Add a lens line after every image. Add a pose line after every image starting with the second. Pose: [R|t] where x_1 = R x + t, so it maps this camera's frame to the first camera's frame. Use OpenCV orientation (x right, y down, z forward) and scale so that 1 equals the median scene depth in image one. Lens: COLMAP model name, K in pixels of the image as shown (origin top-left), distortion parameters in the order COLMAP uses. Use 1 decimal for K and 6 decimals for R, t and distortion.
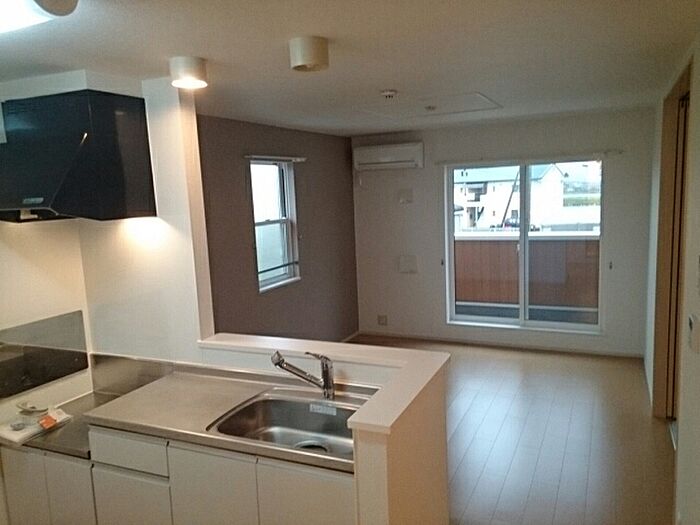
lens RADIAL K [[552.9, 0, 353.7], [0, 552.9, 262.7], [0, 0, 1]] dist [0.122333, -0.129298]
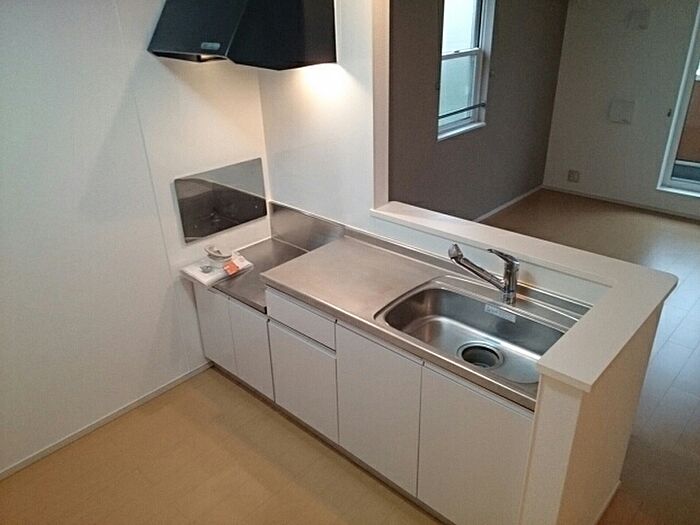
lens RADIAL K [[552.9, 0, 353.7], [0, 552.9, 262.7], [0, 0, 1]] dist [0.122333, -0.129298]
pose [[0.951551, 0.154094, -0.266093, -0.046113], [-0.061890, 0.943638, 0.325141, -0.075631], [0.301198, -0.292919, 0.907457, 0.127185]]
